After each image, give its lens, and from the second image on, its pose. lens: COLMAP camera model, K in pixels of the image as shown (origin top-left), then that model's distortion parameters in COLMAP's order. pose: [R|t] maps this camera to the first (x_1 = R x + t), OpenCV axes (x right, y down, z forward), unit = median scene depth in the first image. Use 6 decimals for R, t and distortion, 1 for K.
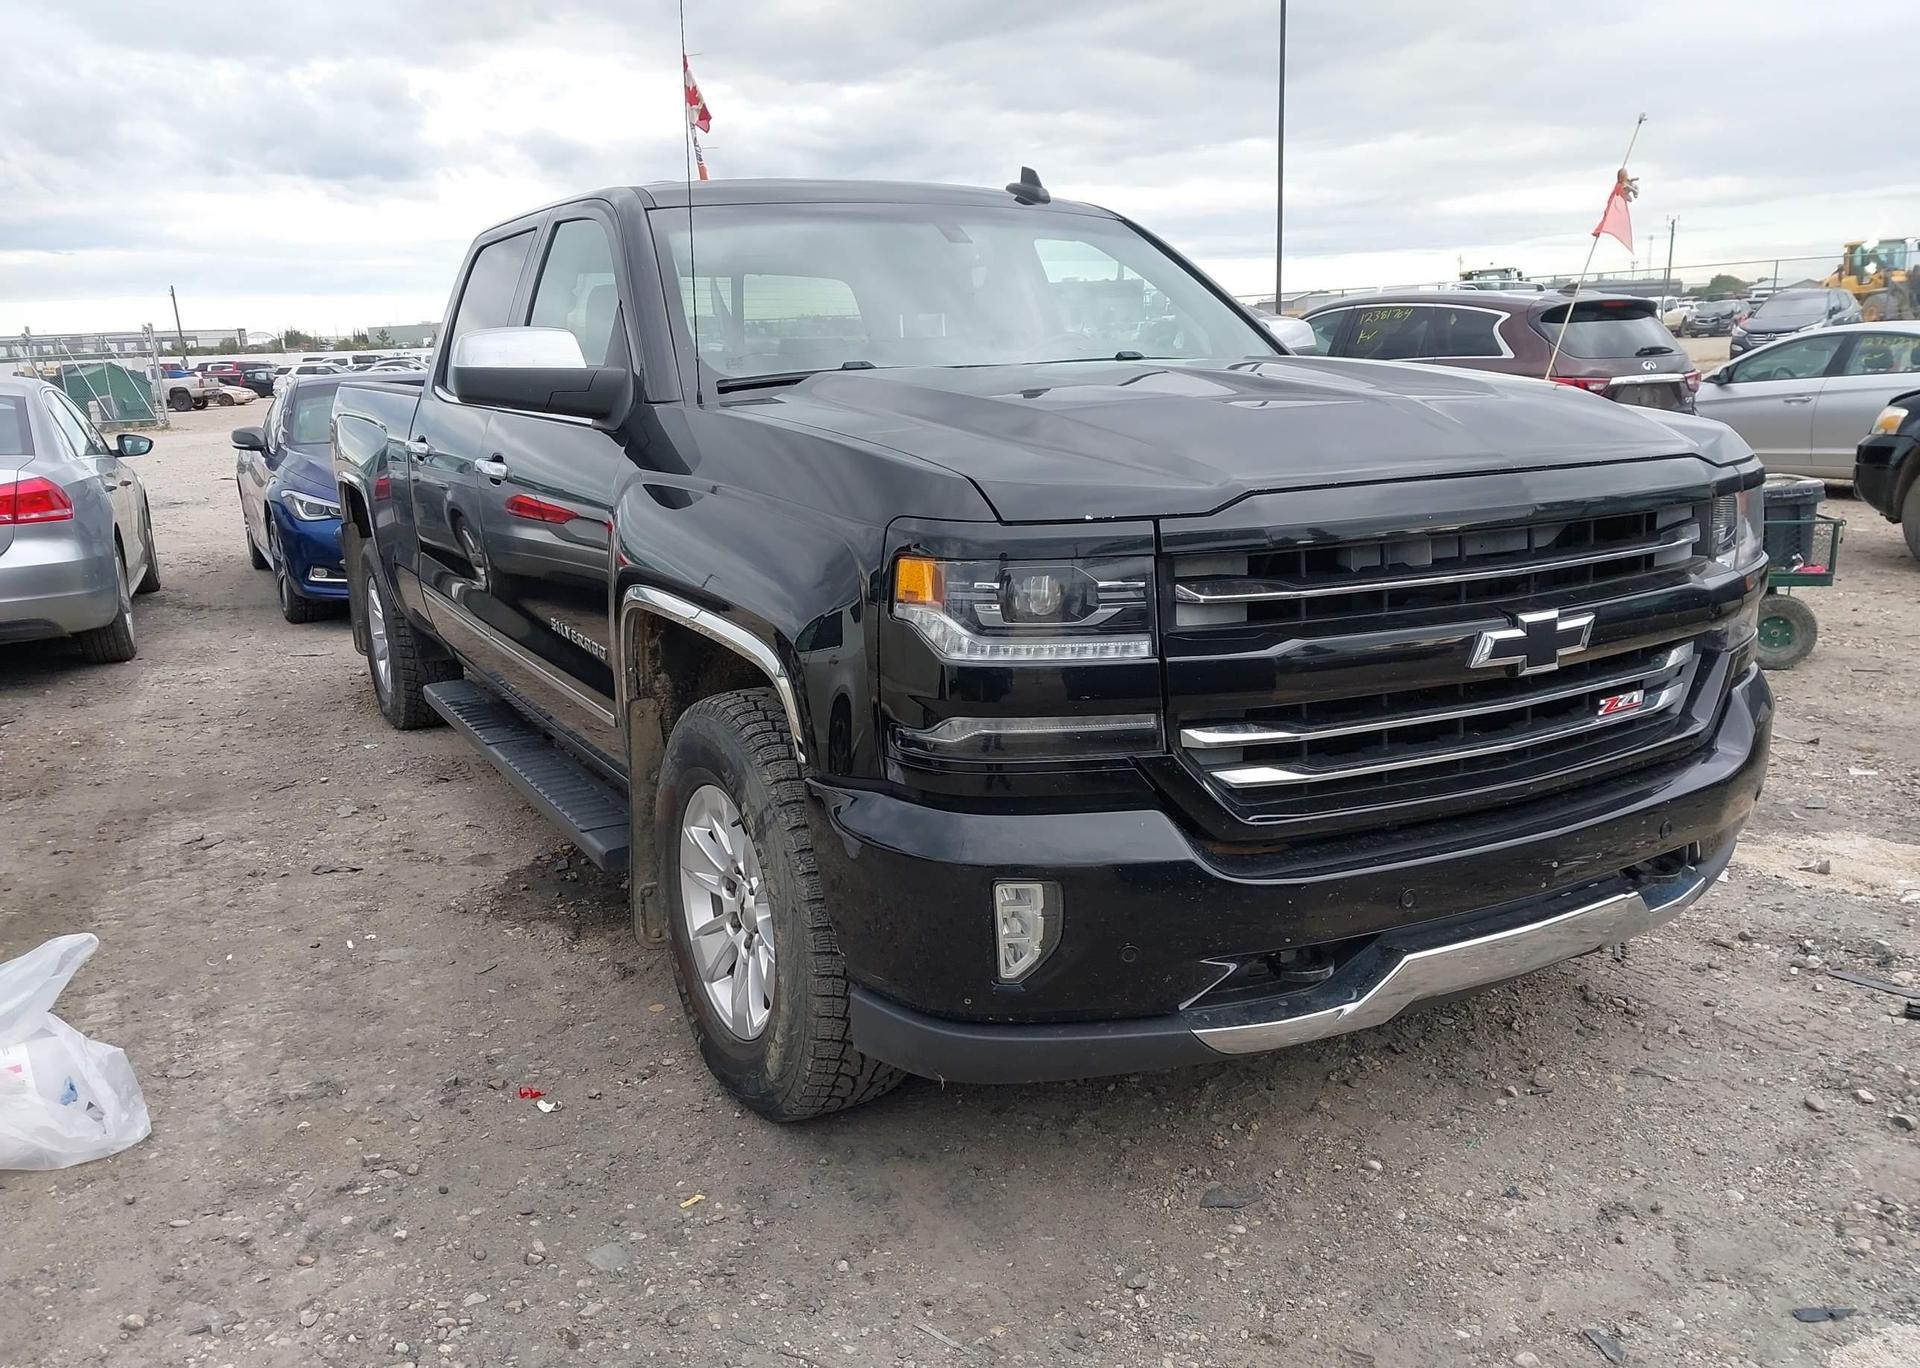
lens RADIAL K [[1516.6, 0, 954.6], [0, 1516.6, 681.3], [0, 0, 1]] dist [0.006896, 0.003492]
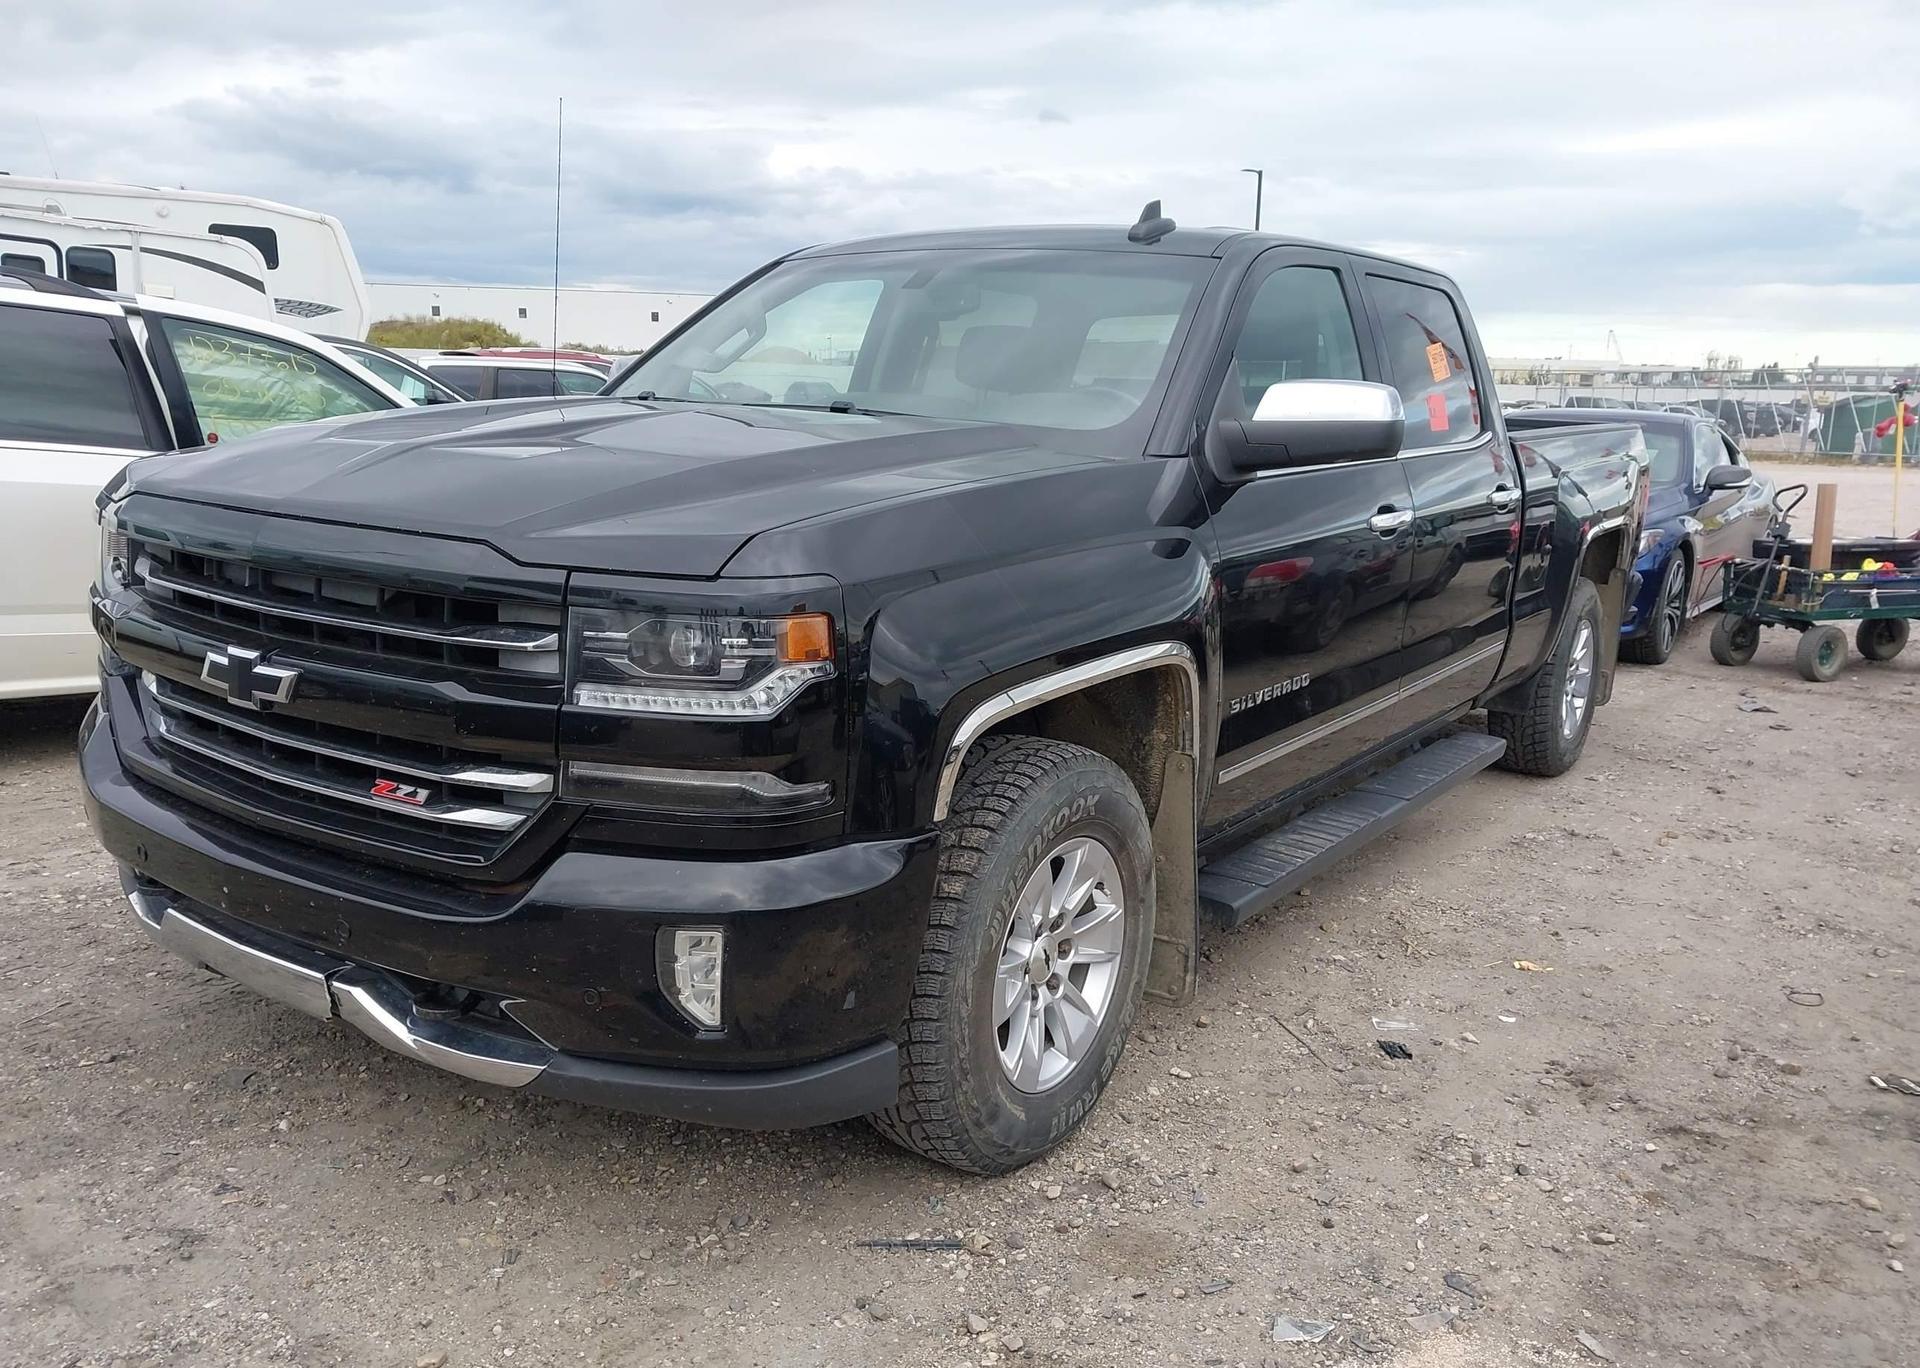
lens RADIAL K [[1499.5, 0, 983.7], [0, 1499.5, 688.1], [0, 0, 1]] dist [0.007200, -0.002041]
pose [[0.442329, 0.222300, -0.868866, 1.396477], [-0.232952, 0.964021, 0.128053, -0.249502], [0.866071, 0.145762, 0.478200, 0.879568]]
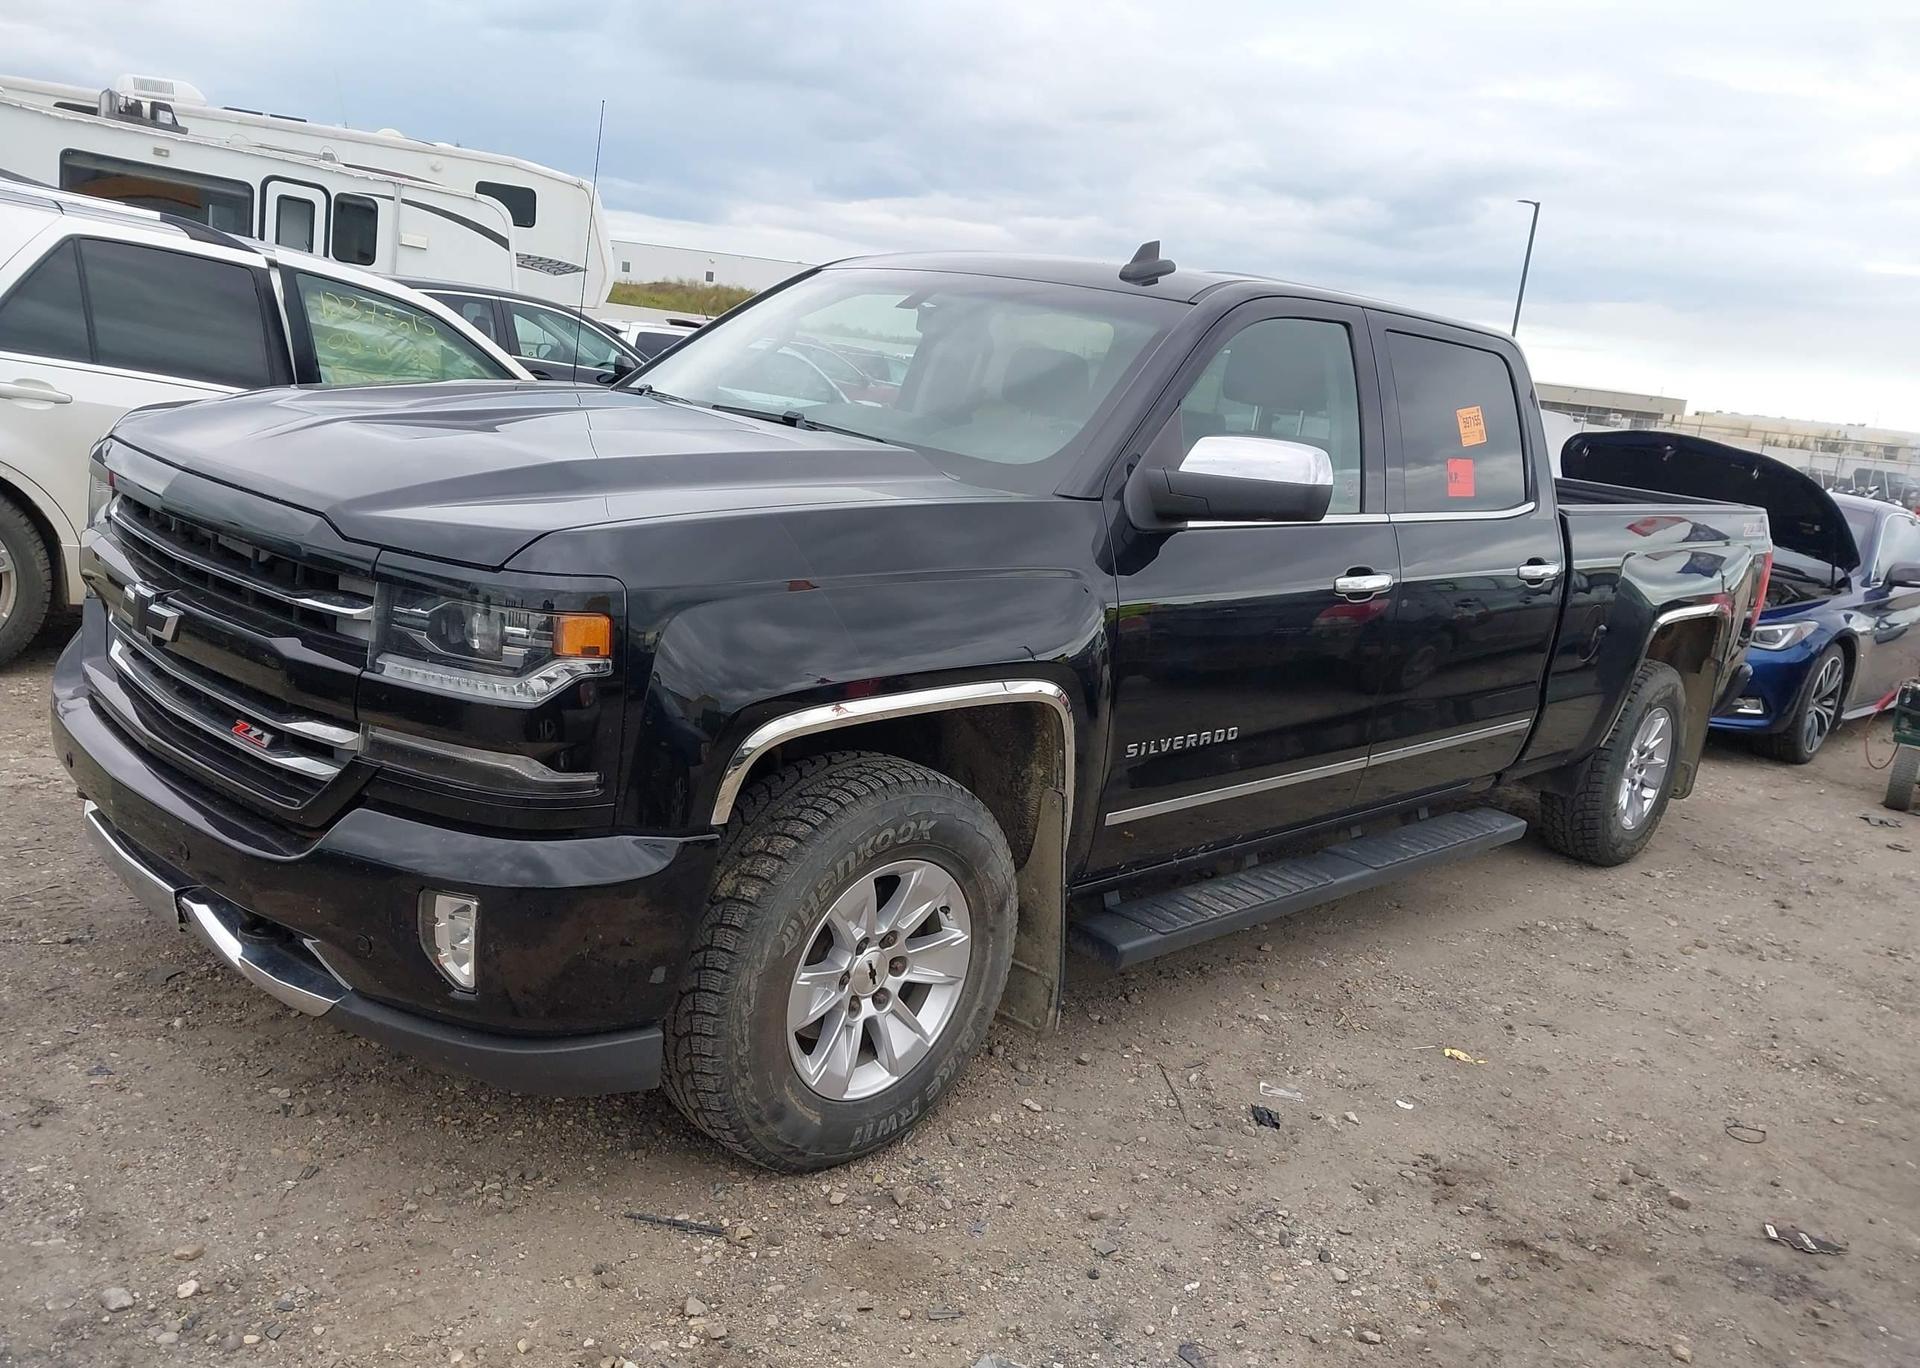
lens RADIAL K [[1506.3, 0, 986.7], [0, 1506.3, 684.3], [0, 0, 1]] dist [0.005027, 0.002247]
pose [[0.289687, 0.262946, -0.920294, 1.517713], [-0.326567, 0.930977, 0.163203, -0.344042], [0.899686, 0.253260, 0.355561, 1.096184]]
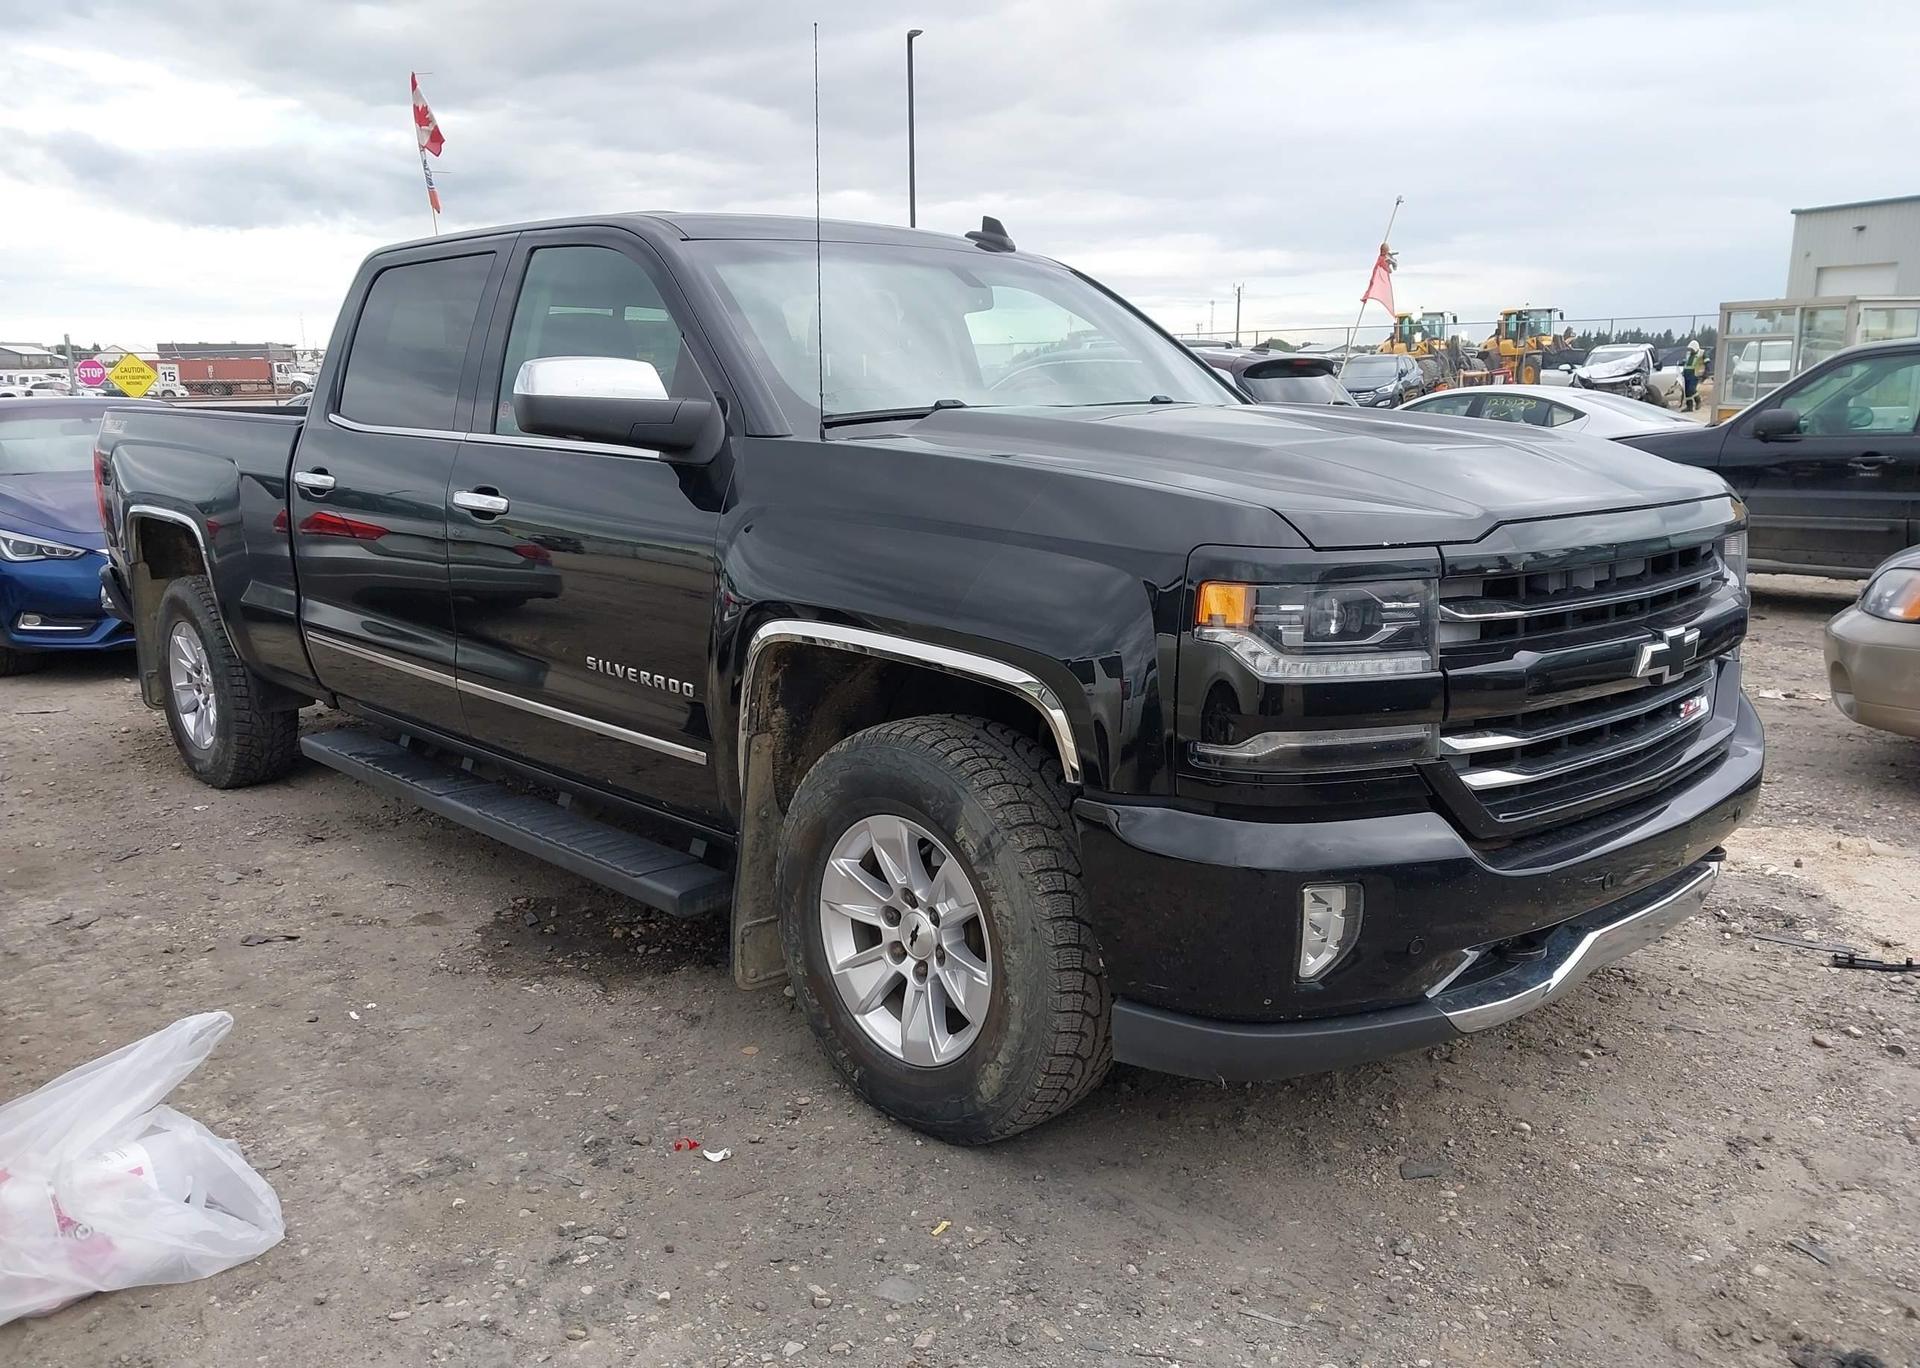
lens RADIAL K [[1516.6, 0, 954.6], [0, 1516.6, 681.3], [0, 0, 1]] dist [0.006896, 0.003492]
pose [[0.967526, -0.023594, 0.251667, -0.406148], [0.030430, 0.999265, -0.023303, 0.005057], [-0.250933, 0.030205, 0.967533, 0.016782]]
